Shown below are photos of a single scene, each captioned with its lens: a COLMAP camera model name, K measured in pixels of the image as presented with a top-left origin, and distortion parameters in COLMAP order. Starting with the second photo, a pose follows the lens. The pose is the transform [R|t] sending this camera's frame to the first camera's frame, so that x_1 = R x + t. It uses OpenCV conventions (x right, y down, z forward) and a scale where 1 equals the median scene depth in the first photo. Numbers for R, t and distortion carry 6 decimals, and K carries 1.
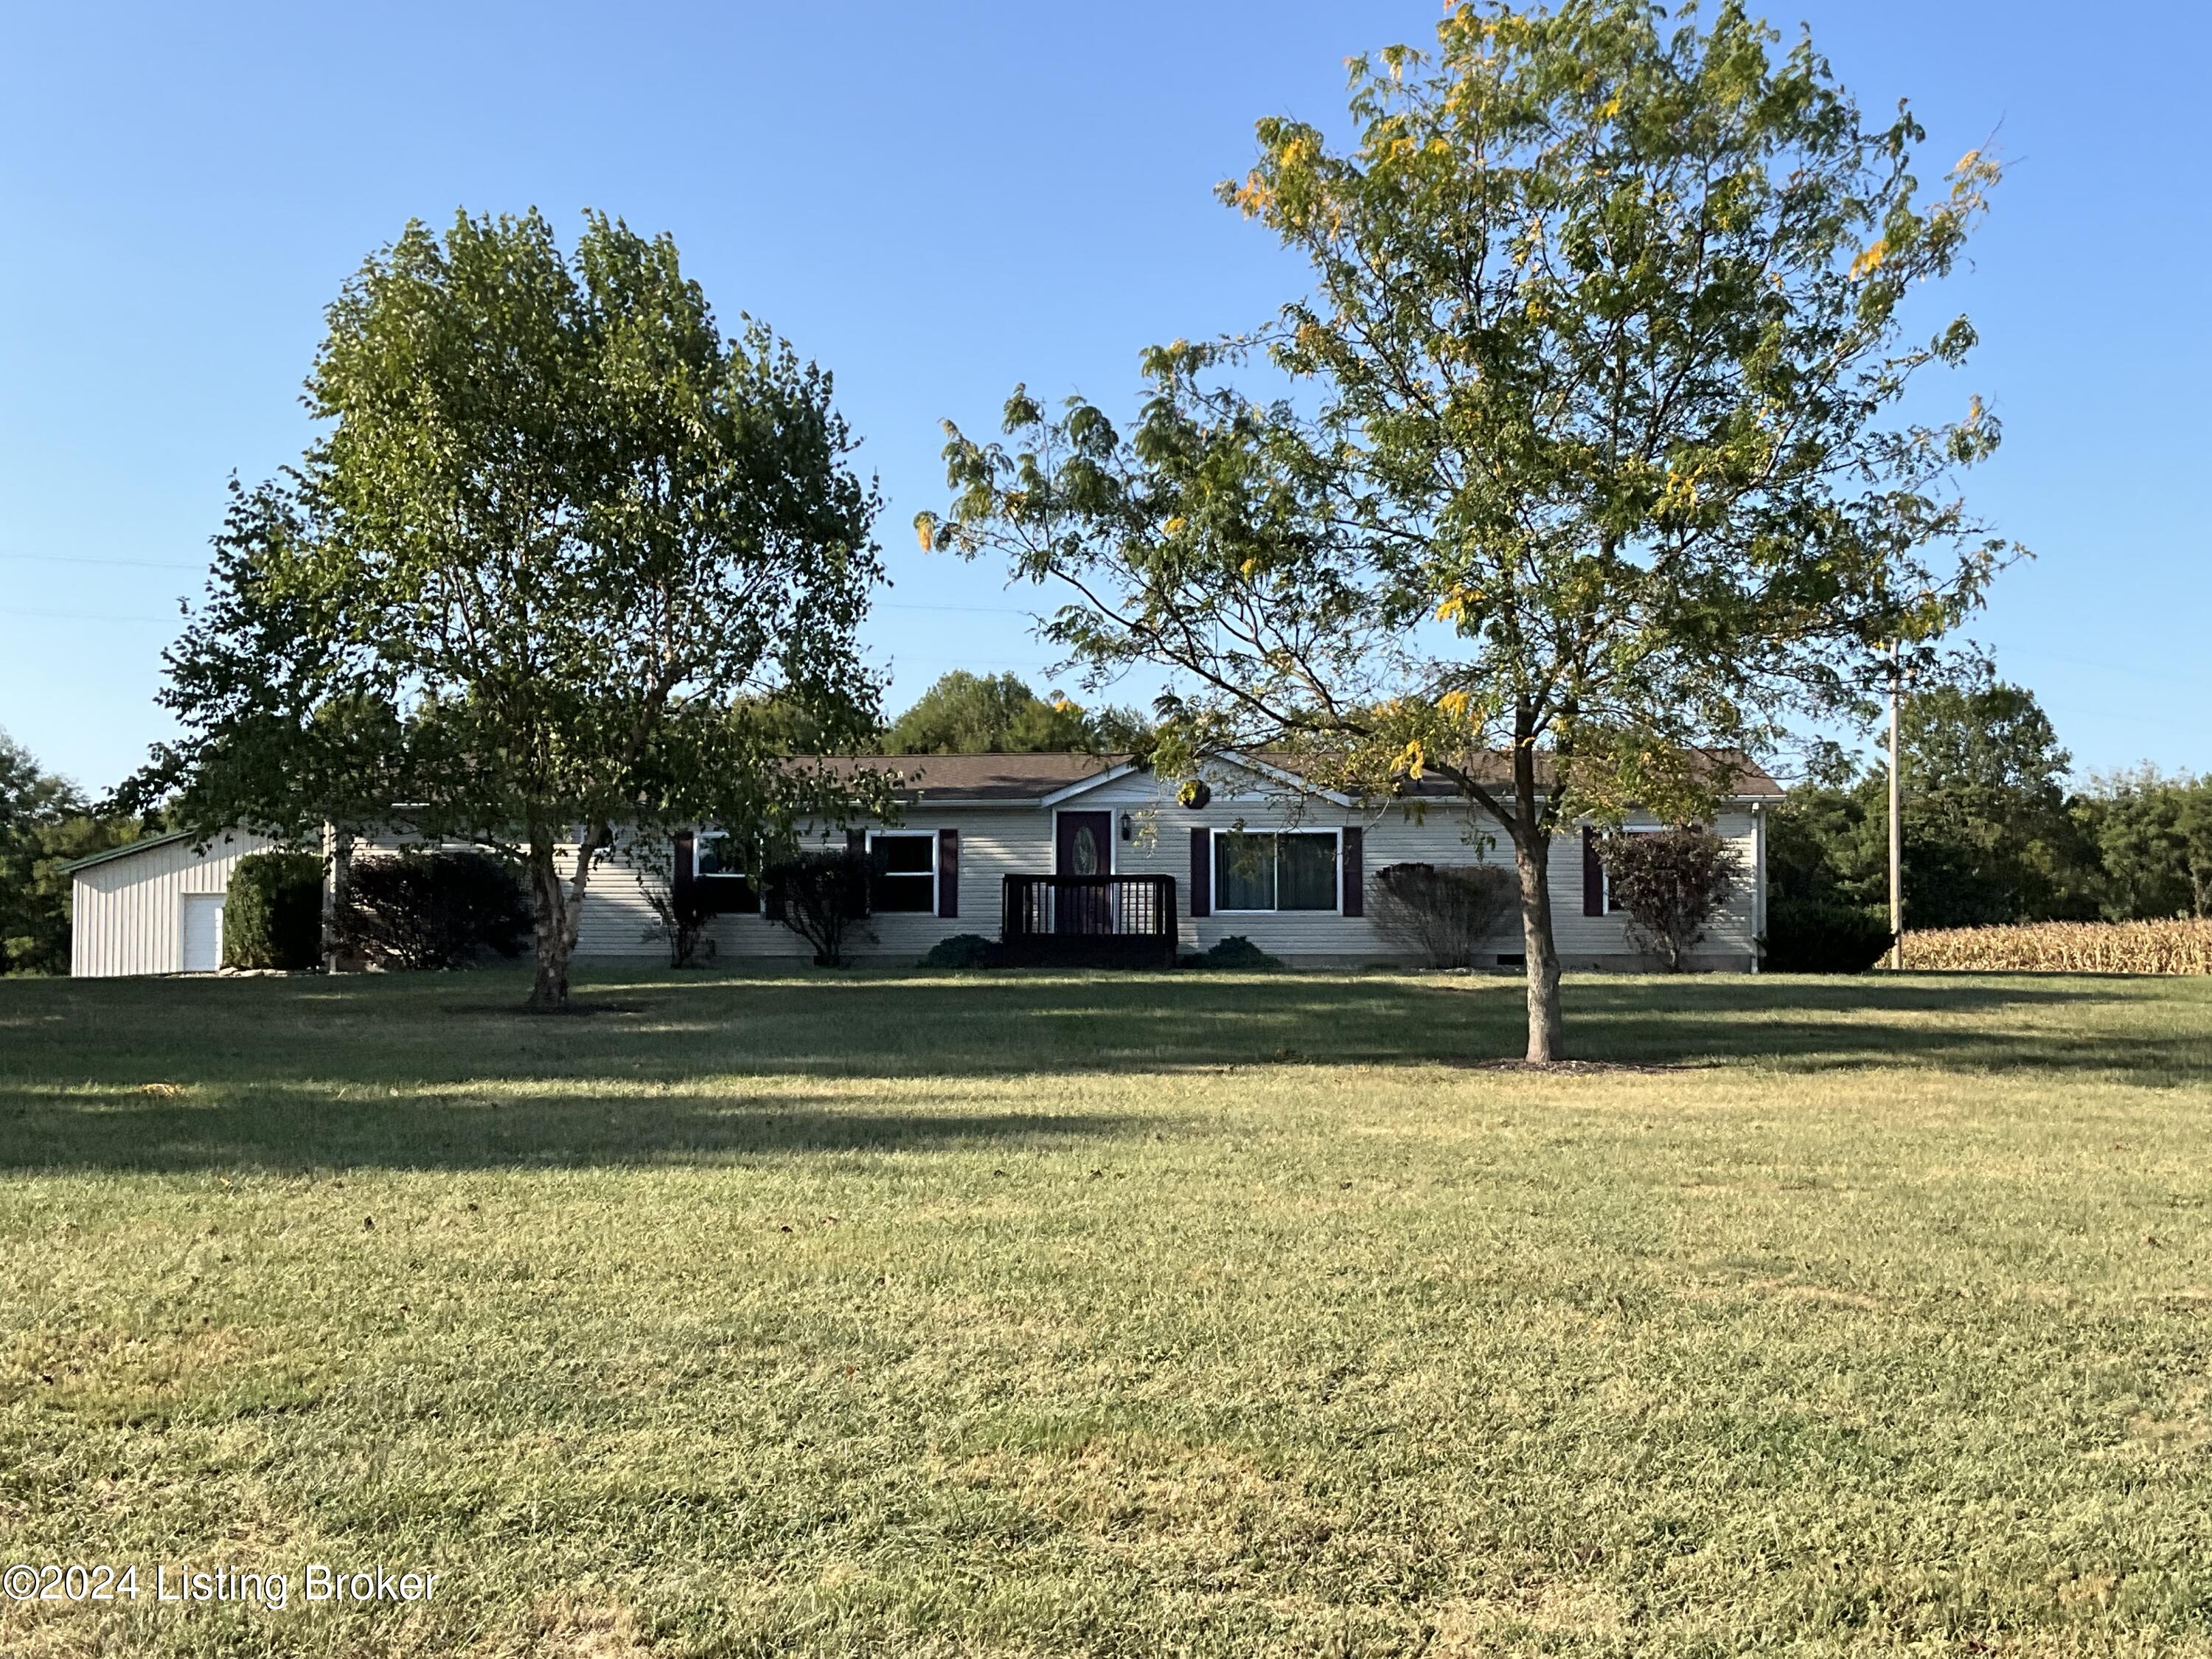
lens RADIAL K [[2577.5, 0, 1106.0], [0, 2577.5, 829.5], [0, 0, 1]] dist [0.002258, -0.000224]
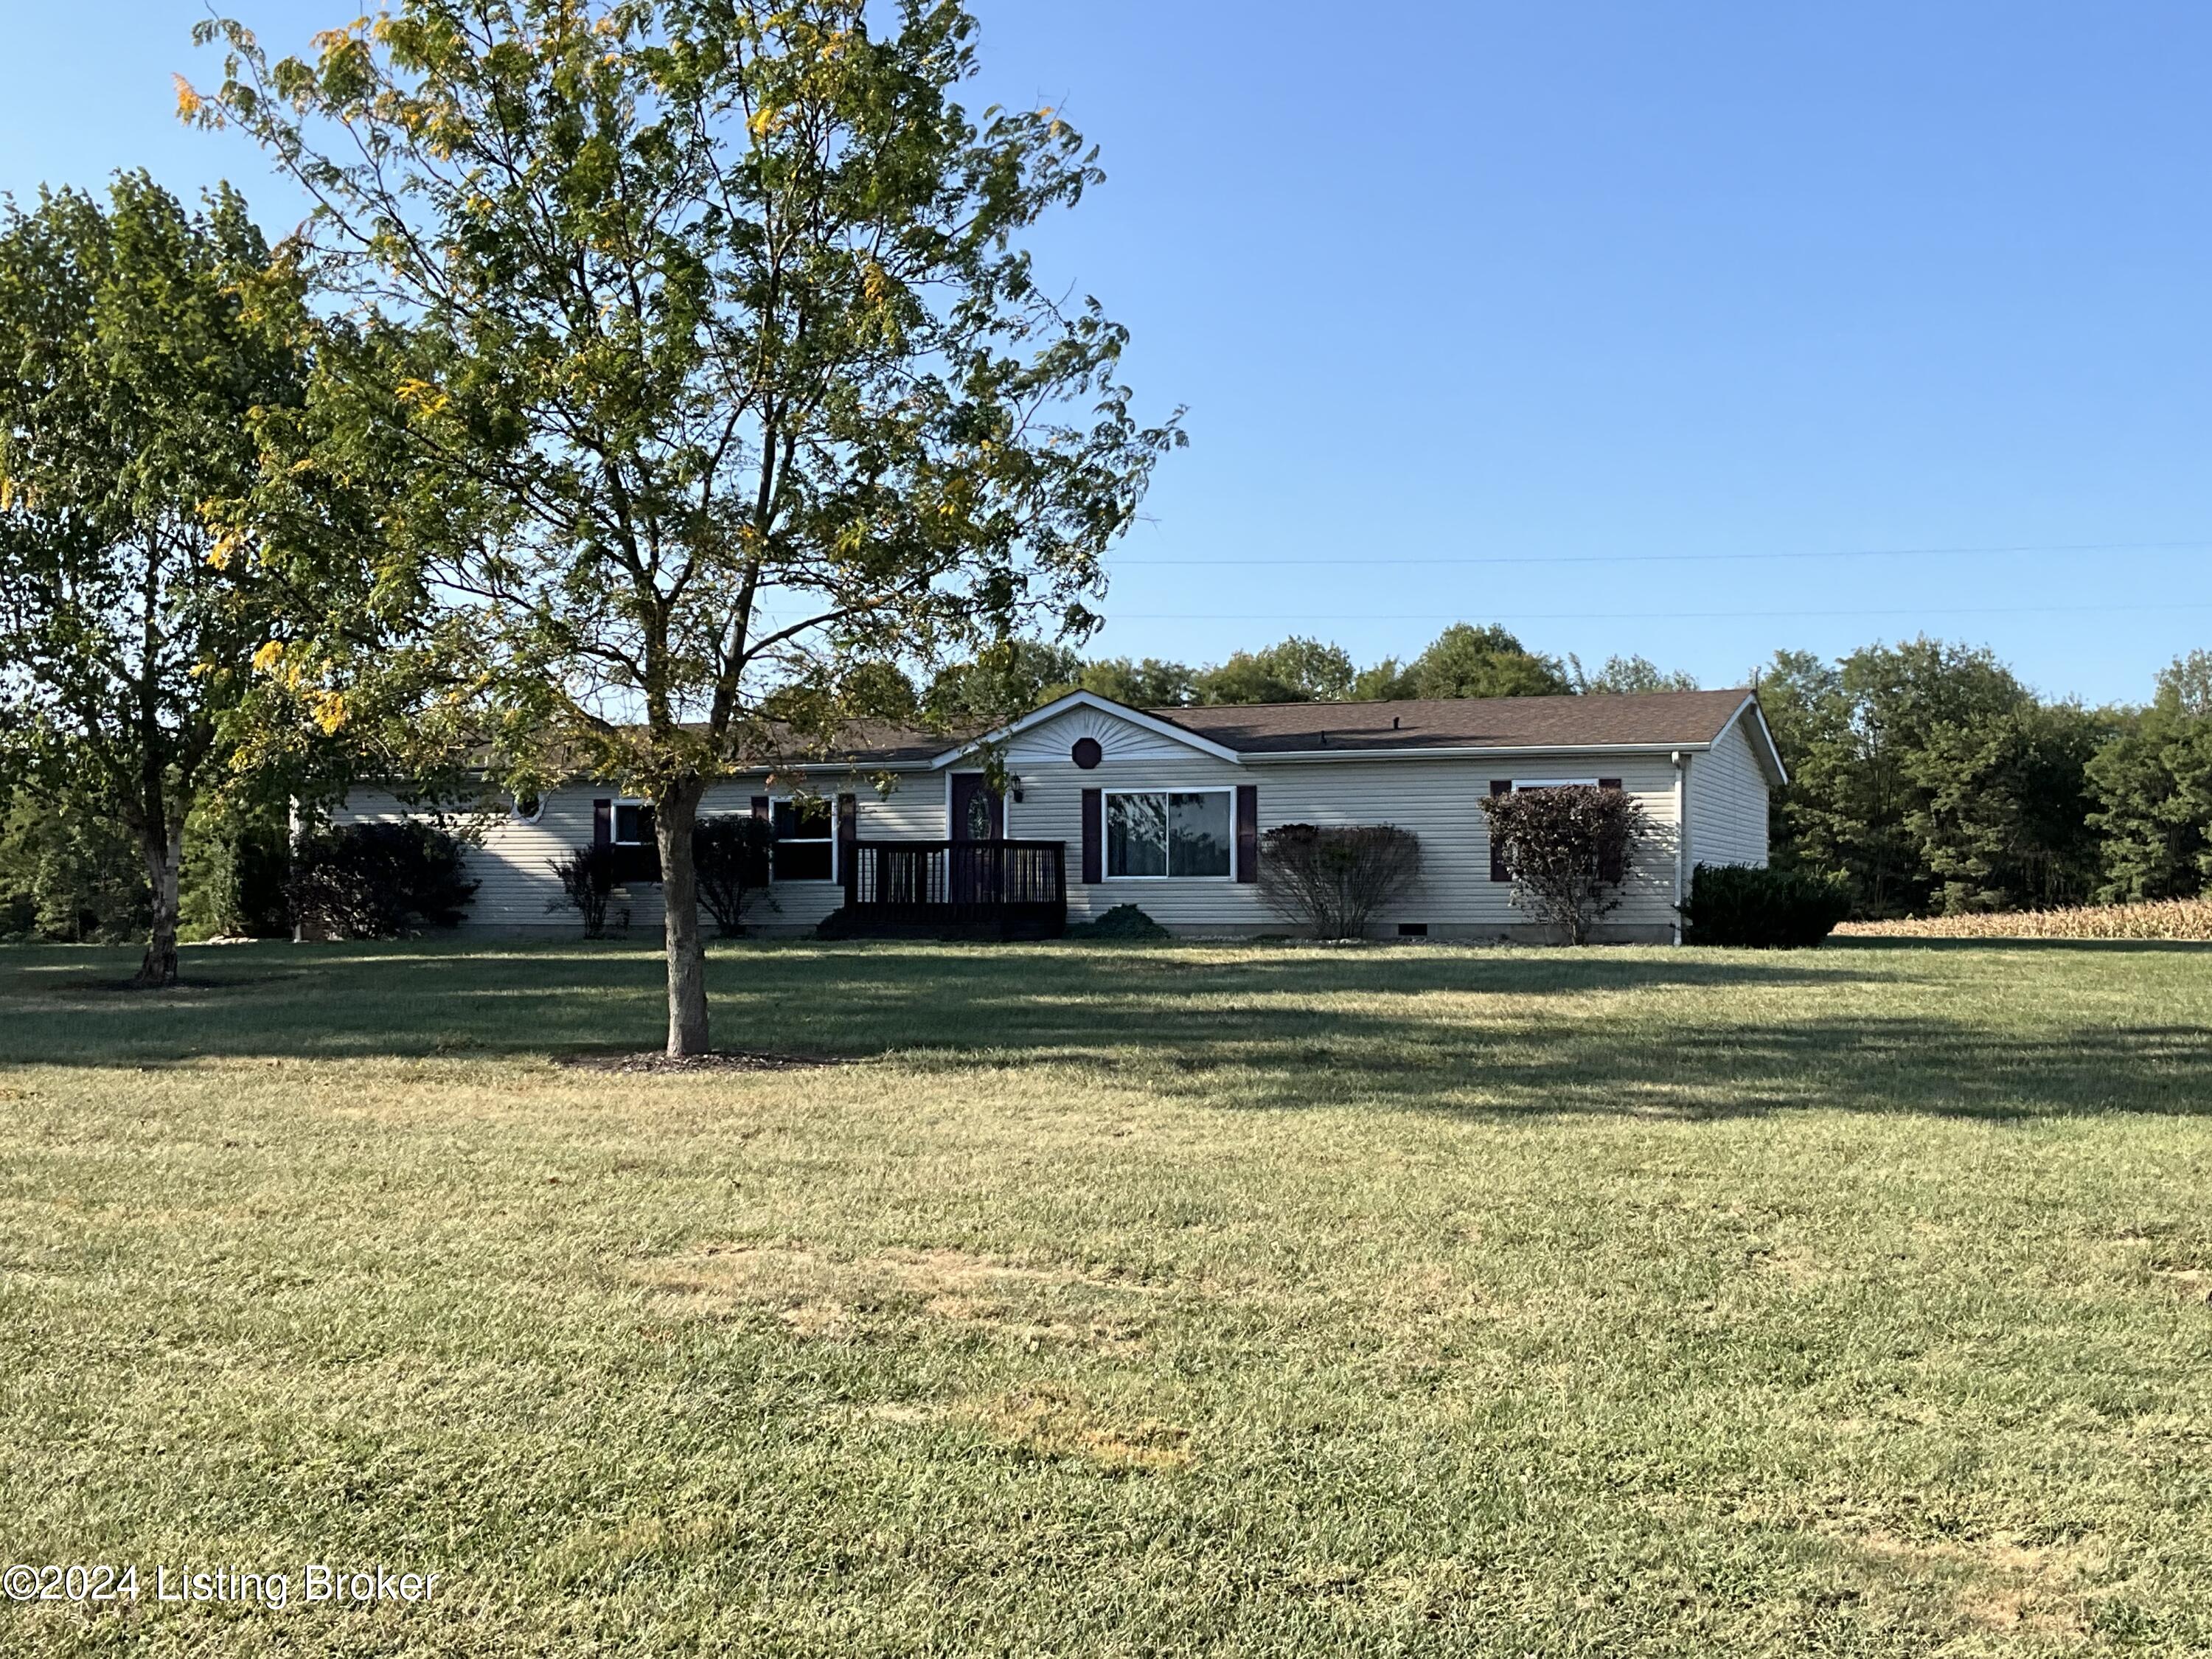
lens RADIAL K [[2577.5, 0, 1106.0], [0, 2577.5, 829.5], [0, 0, 1]] dist [0.002258, -0.000224]
pose [[0.967297, -0.009443, -0.253472, 0.279417], [0.013411, 0.999813, 0.013932, 0.001276], [0.253293, -0.016875, 0.967242, 0.097356]]
